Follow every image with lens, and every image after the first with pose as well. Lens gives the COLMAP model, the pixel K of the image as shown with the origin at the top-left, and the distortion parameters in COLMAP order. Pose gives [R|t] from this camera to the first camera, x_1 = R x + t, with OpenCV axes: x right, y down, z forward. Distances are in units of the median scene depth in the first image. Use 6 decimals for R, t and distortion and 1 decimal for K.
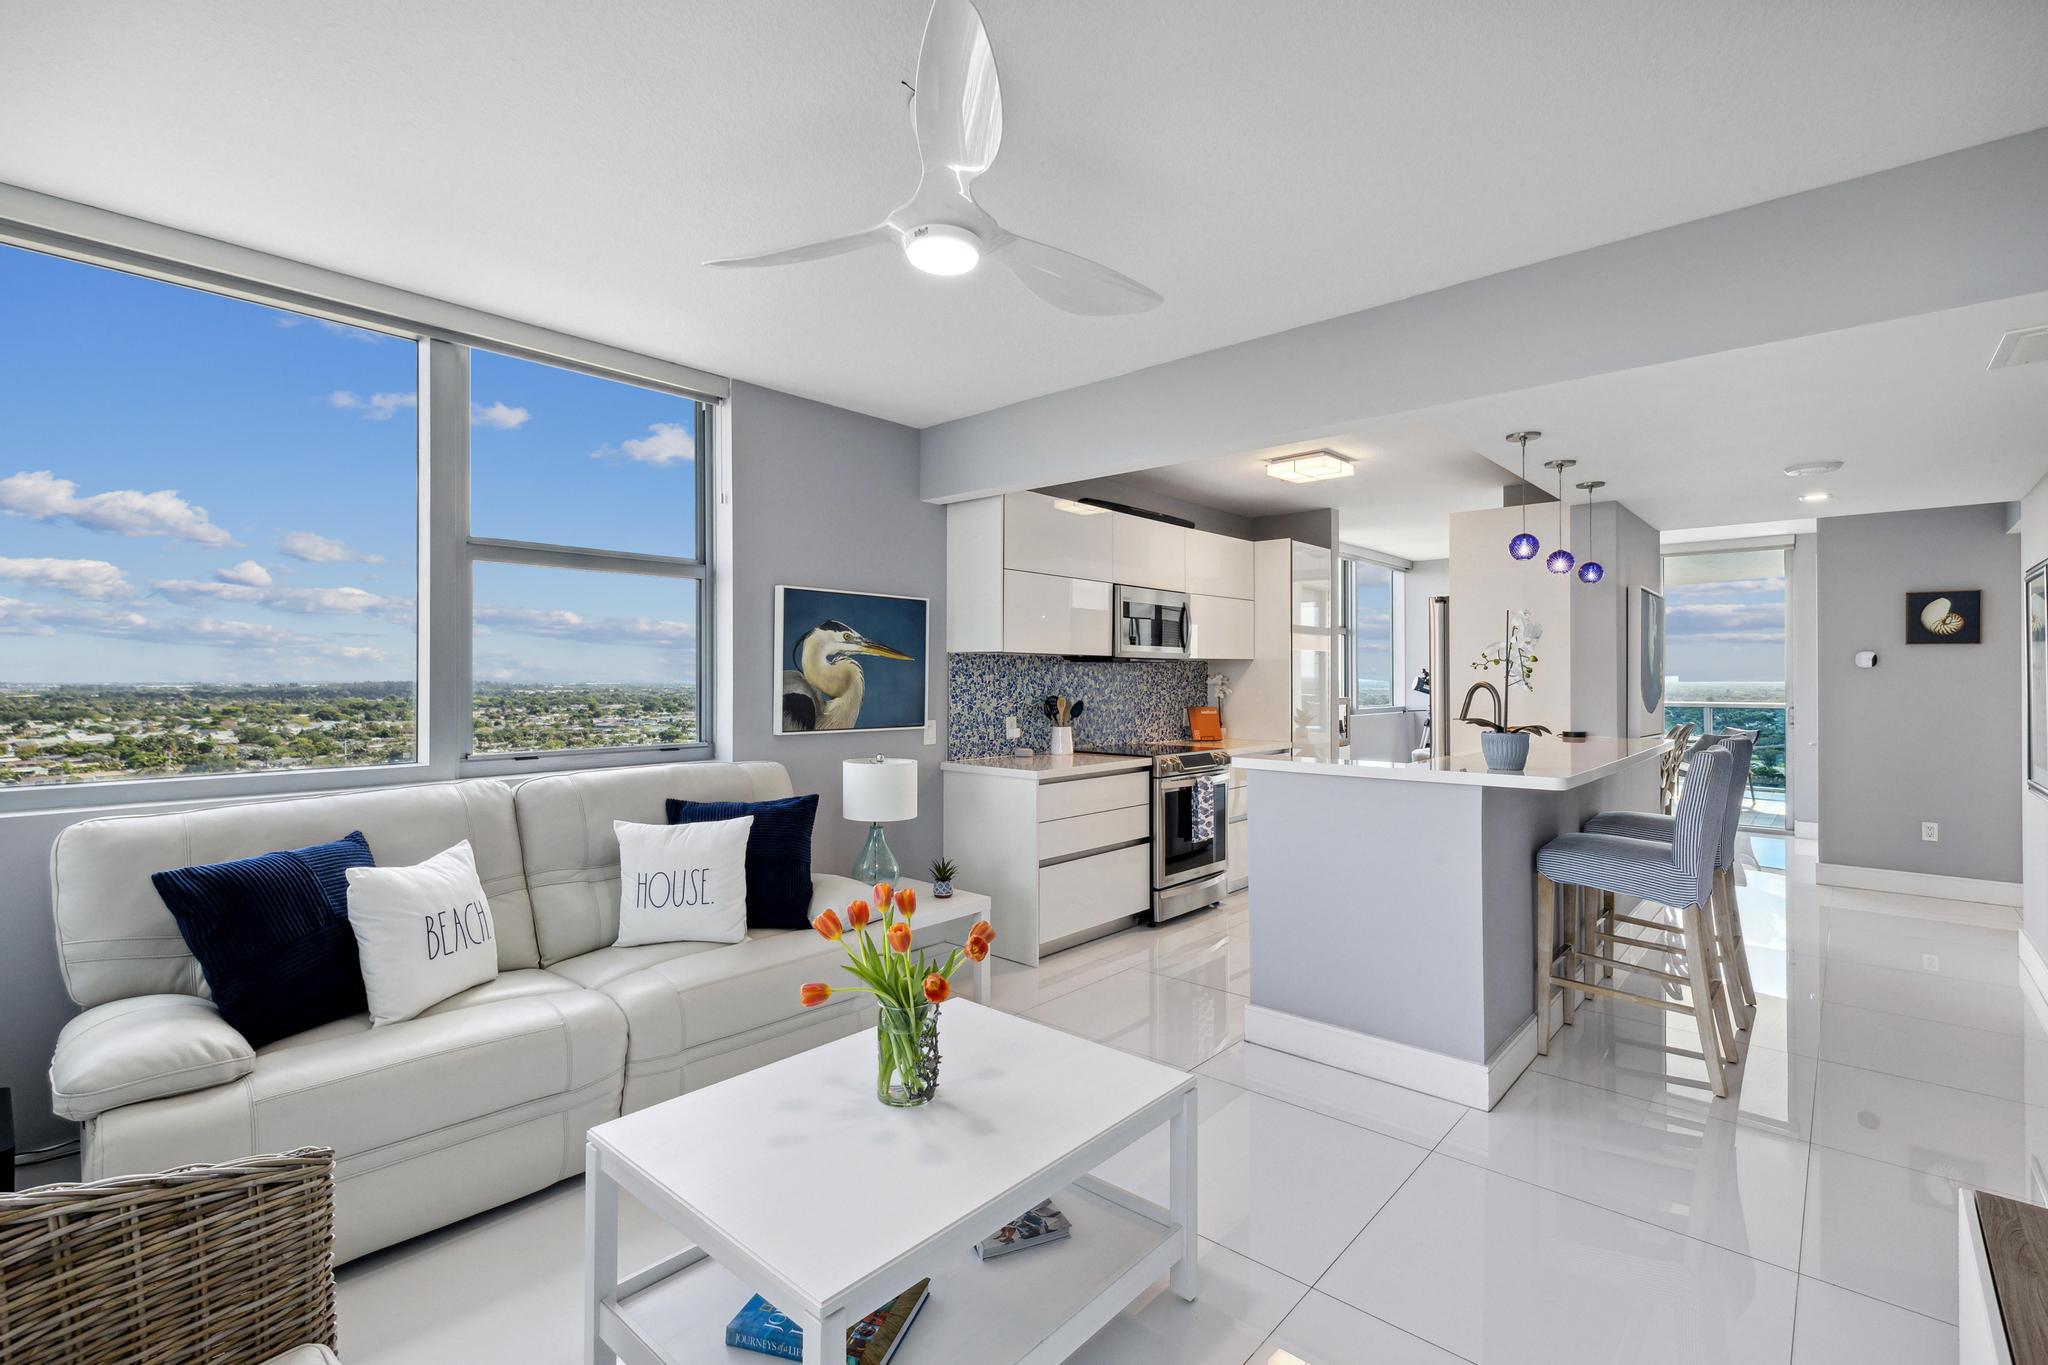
lens RADIAL K [[925.2, 0, 1020.8], [0, 925.2, 667.1], [0, 0, 1]] dist [0.012735, 0.000307]
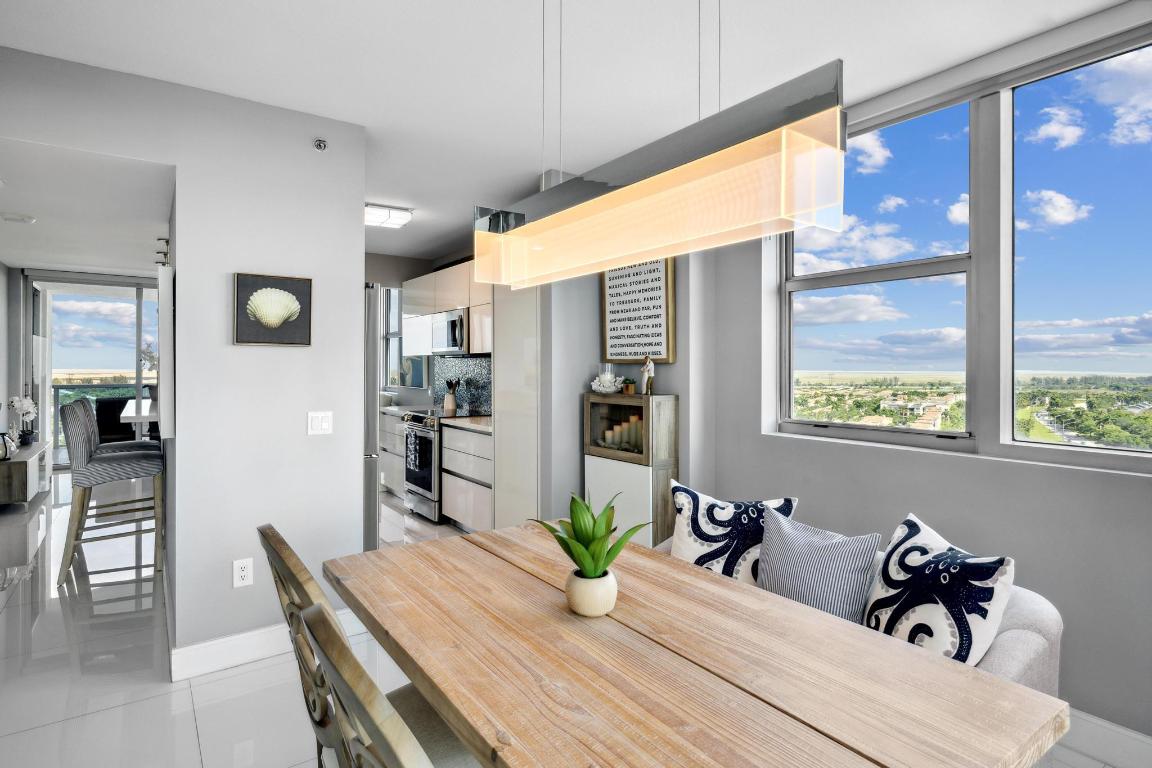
lens RADIAL K [[601.2, 0, 575.4], [0, 601.2, 363.9], [0, 0, 1]] dist [0.000490, 0.000296]
pose [[-0.223817, -0.006248, -0.974611, 1.182154], [0.010409, 0.999907, -0.008800, 0.018812], [0.974576, -0.012114, -0.223731, 1.560455]]
